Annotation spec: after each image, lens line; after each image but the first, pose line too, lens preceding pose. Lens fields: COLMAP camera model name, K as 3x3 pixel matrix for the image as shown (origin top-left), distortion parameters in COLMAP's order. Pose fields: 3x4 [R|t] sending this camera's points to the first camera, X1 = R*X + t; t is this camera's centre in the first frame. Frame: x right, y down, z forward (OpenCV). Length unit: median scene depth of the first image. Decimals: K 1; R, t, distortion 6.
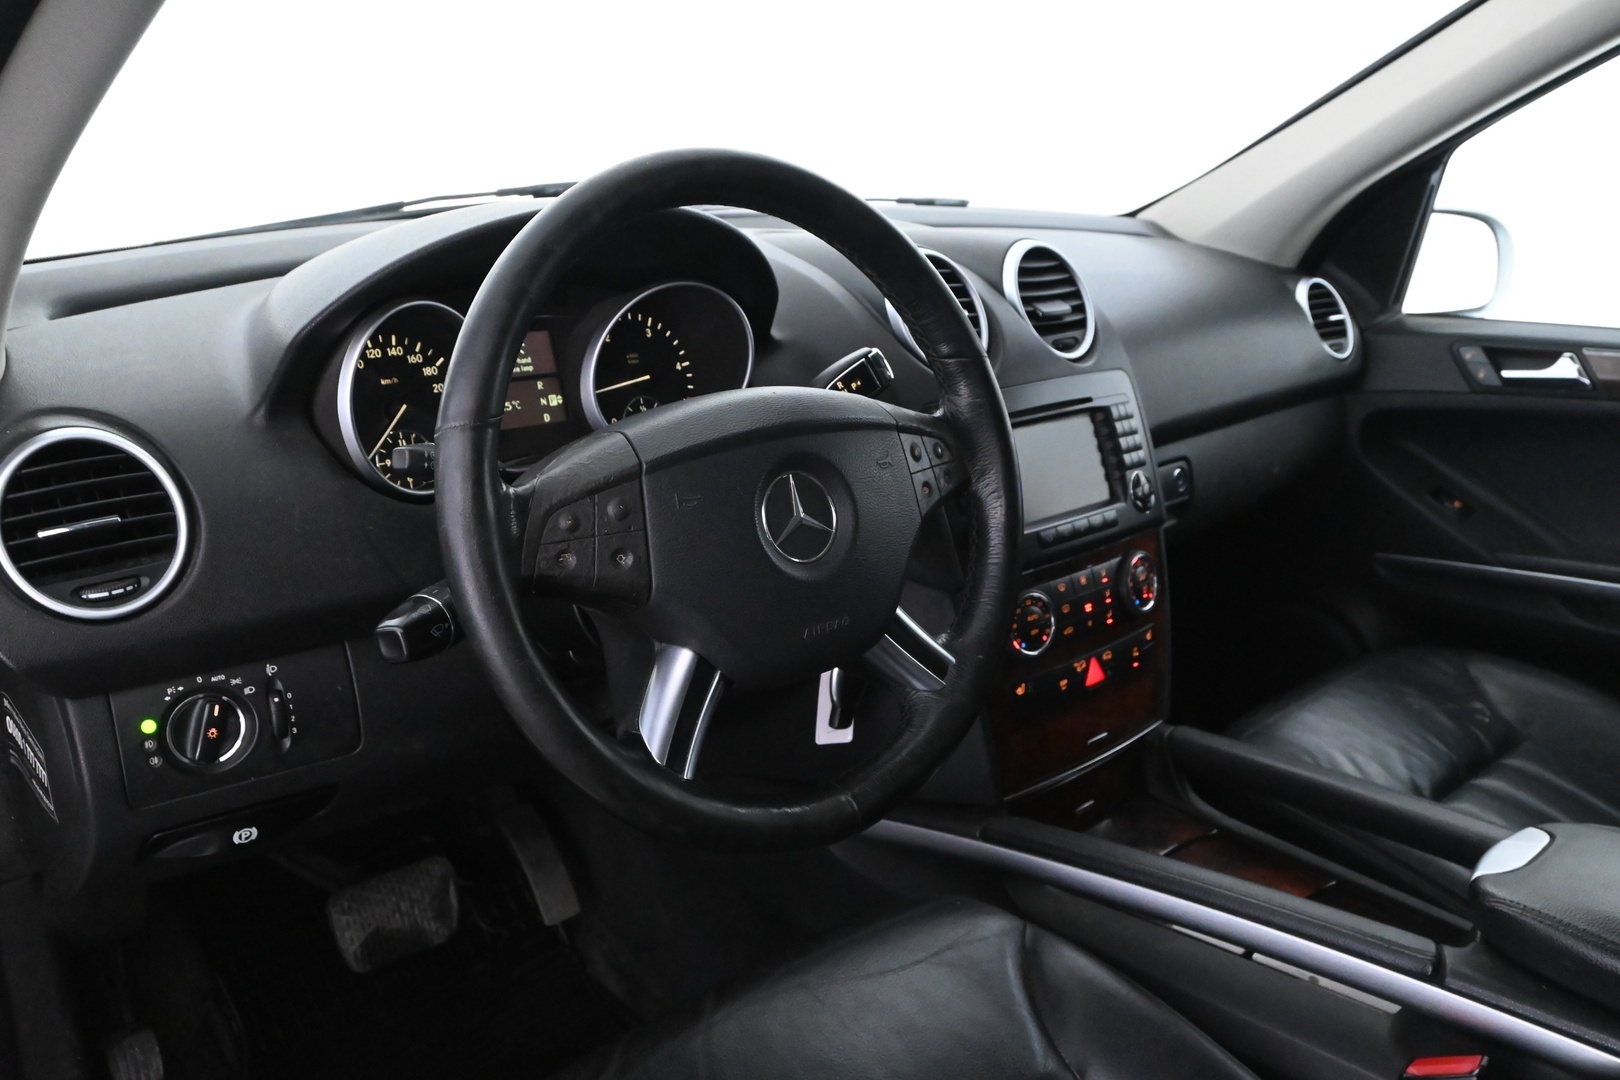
lens RADIAL K [[1312.3, 0, 820.3], [0, 1312.3, 542.6], [0, 0, 1]] dist [-0.006117, 0.000219]
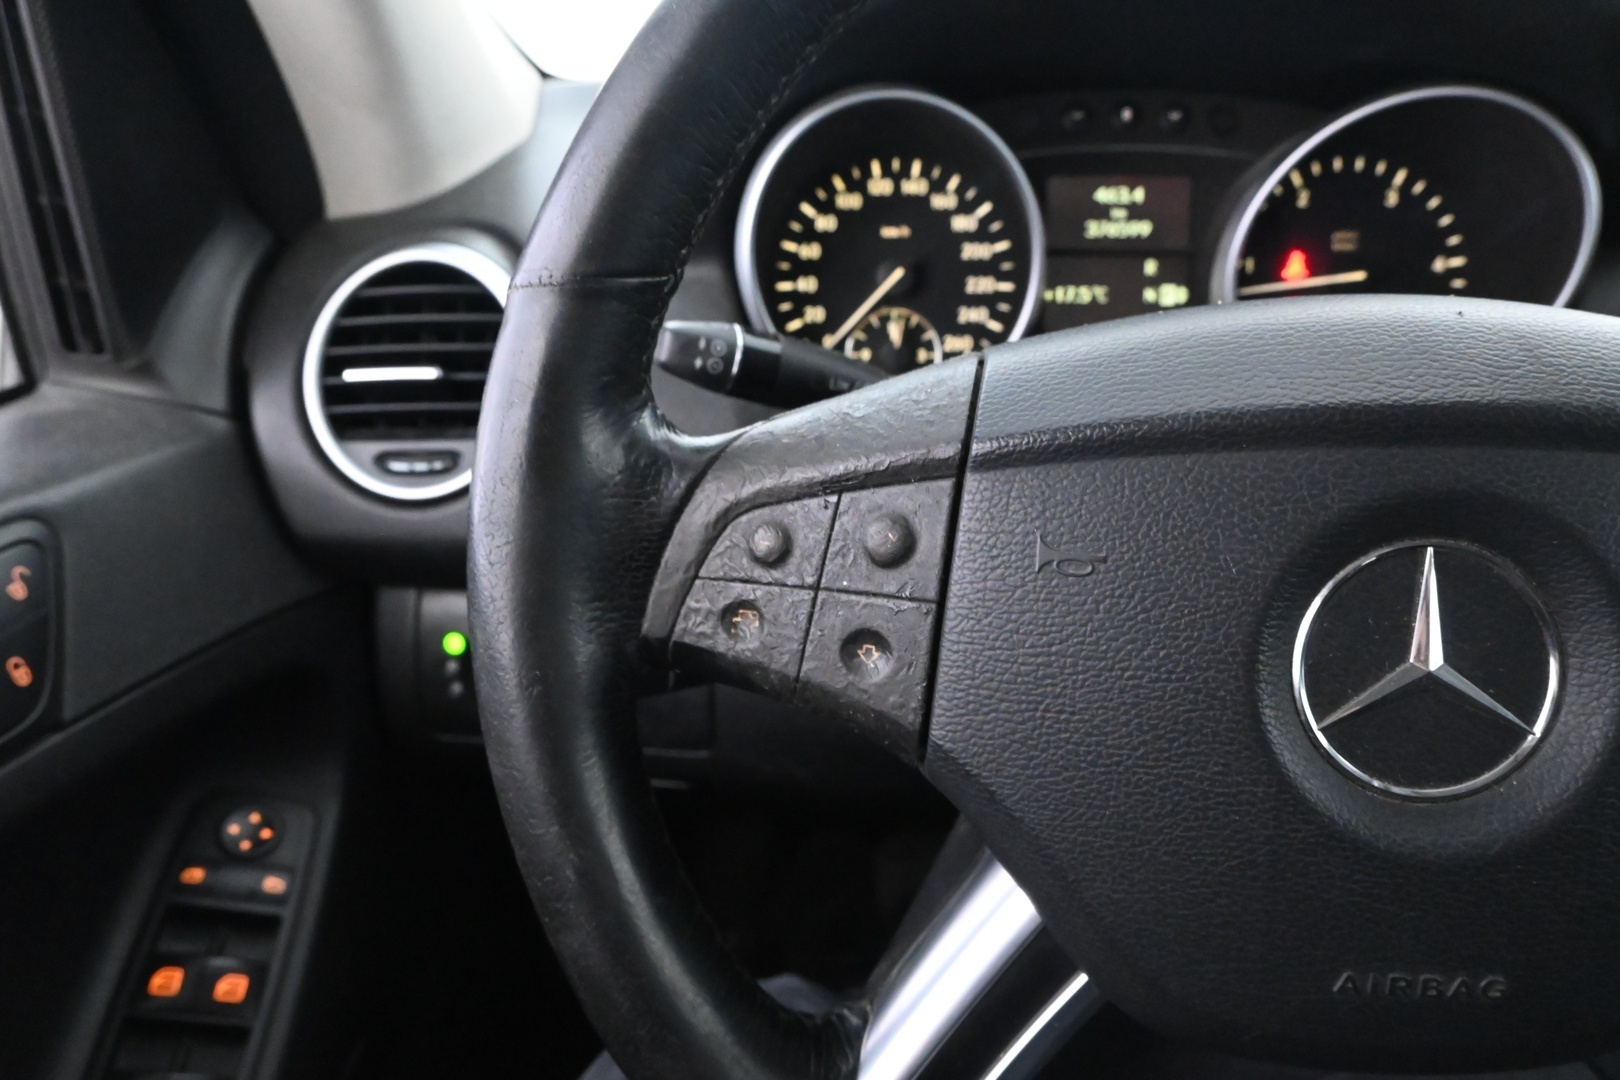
lens RADIAL K [[1116.7, 0, 818.2], [0, 1116.7, 539.1], [0, 0, 1]] dist [-0.007236, 0.005324]
pose [[0.716908, 0.256104, -0.648424, 0.039175], [-0.189707, 0.966649, 0.172048, -0.054759], [0.670861, -0.000332, 0.741583, 0.484908]]
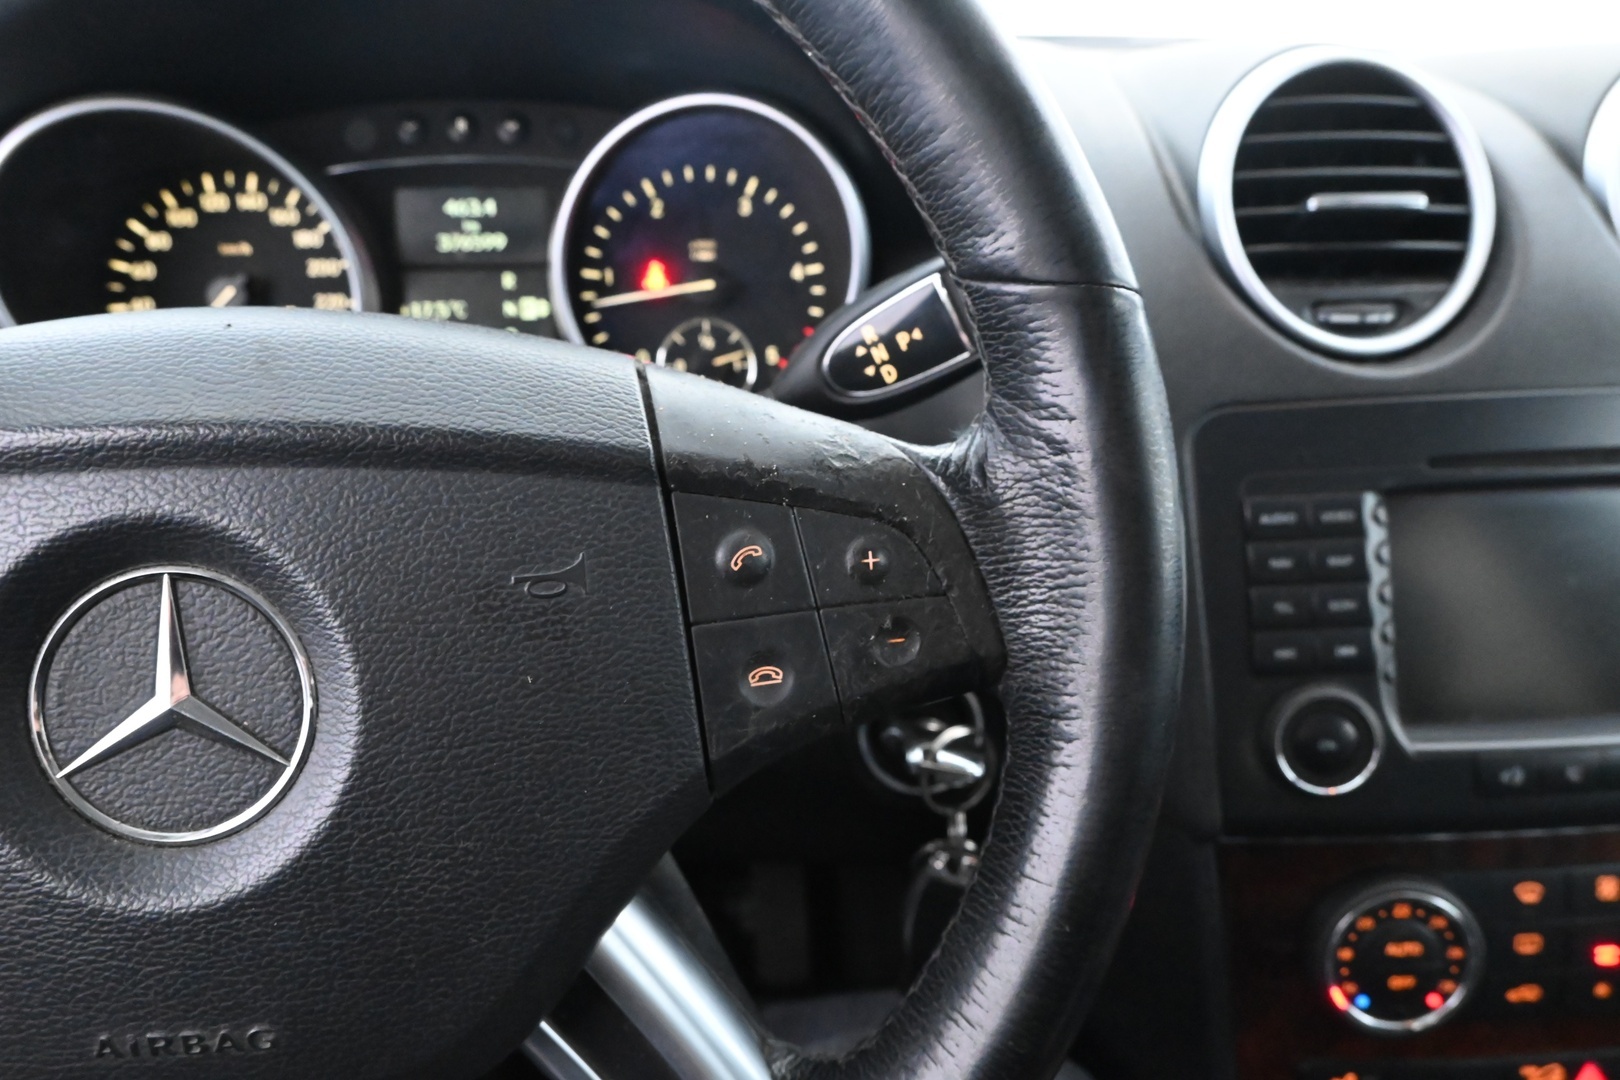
lens RADIAL K [[1116.7, 0, 805.4], [0, 1116.7, 540.4], [0, 0, 1]] dist [-0.007236, 0.005324]
pose [[0.795530, 0.214427, -0.566704, 0.190321], [-0.162460, 0.976526, 0.141436, -0.092416], [0.583728, -0.020450, 0.811692, 0.626908]]
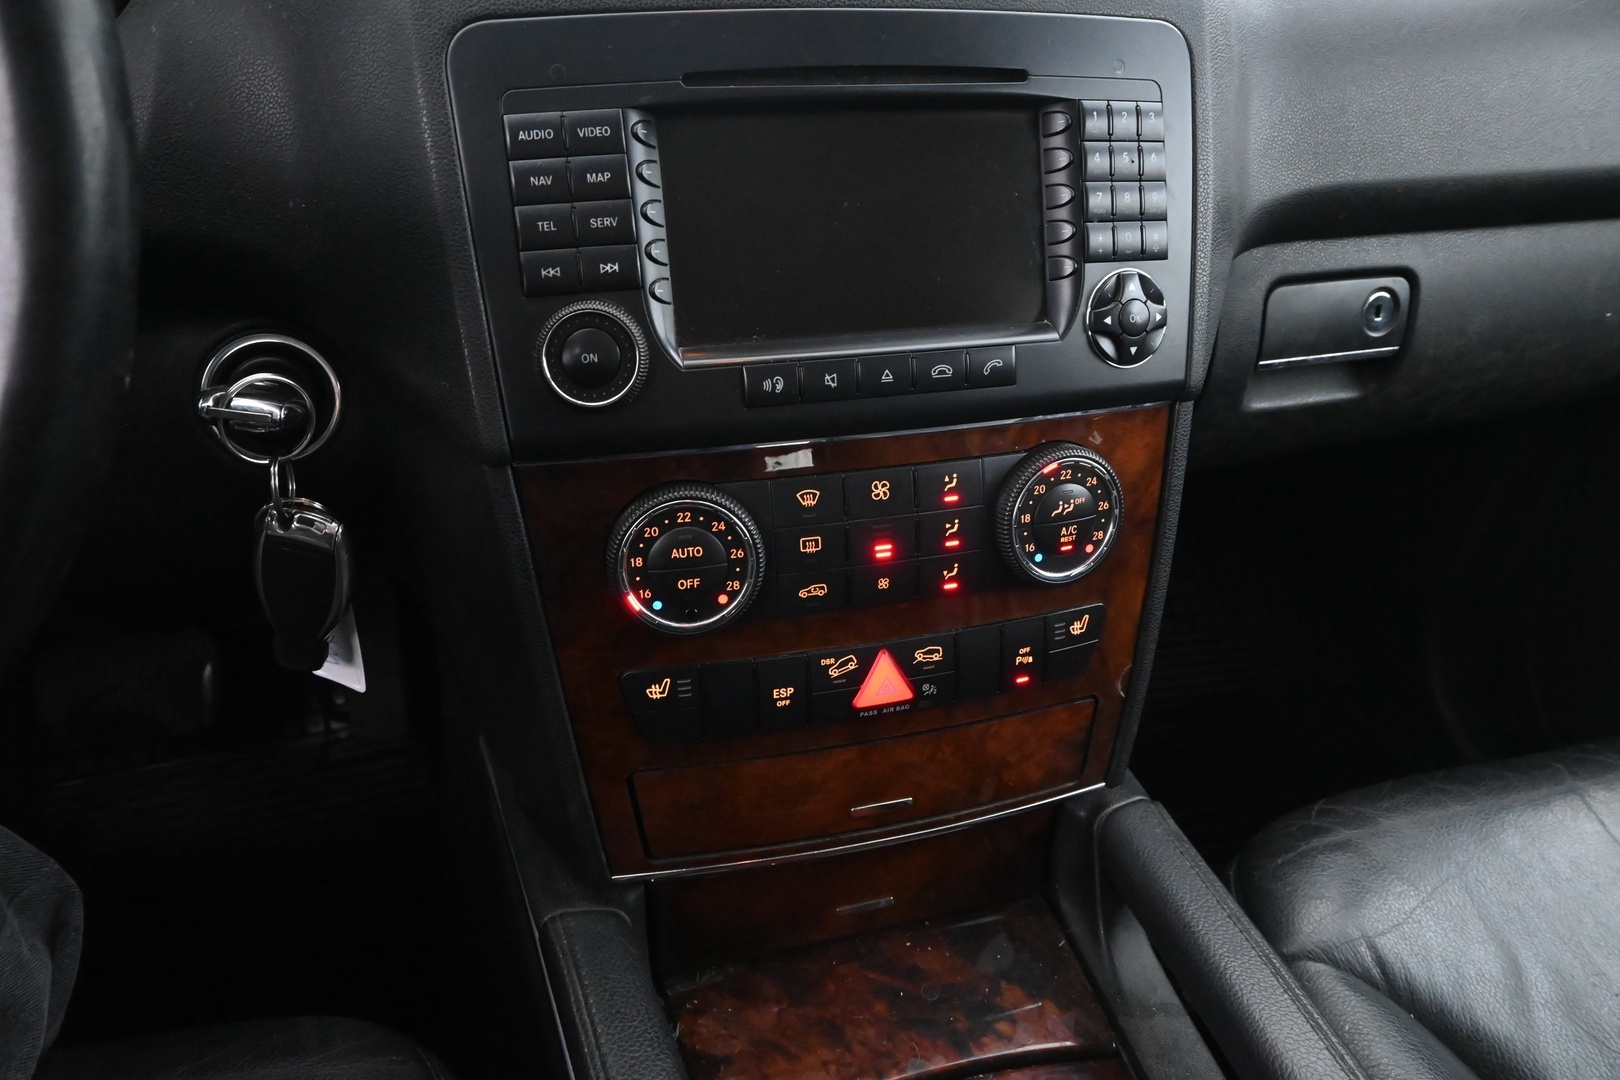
lens RADIAL K [[1116.7, 0, 813.6], [0, 1116.7, 528.6], [0, 0, 1]] dist [-0.007236, 0.005324]
pose [[0.895283, 0.242471, -0.373734, 0.354491], [-0.155477, 0.956221, 0.247929, -0.054388], [0.417488, -0.163860, 0.893786, 0.703089]]
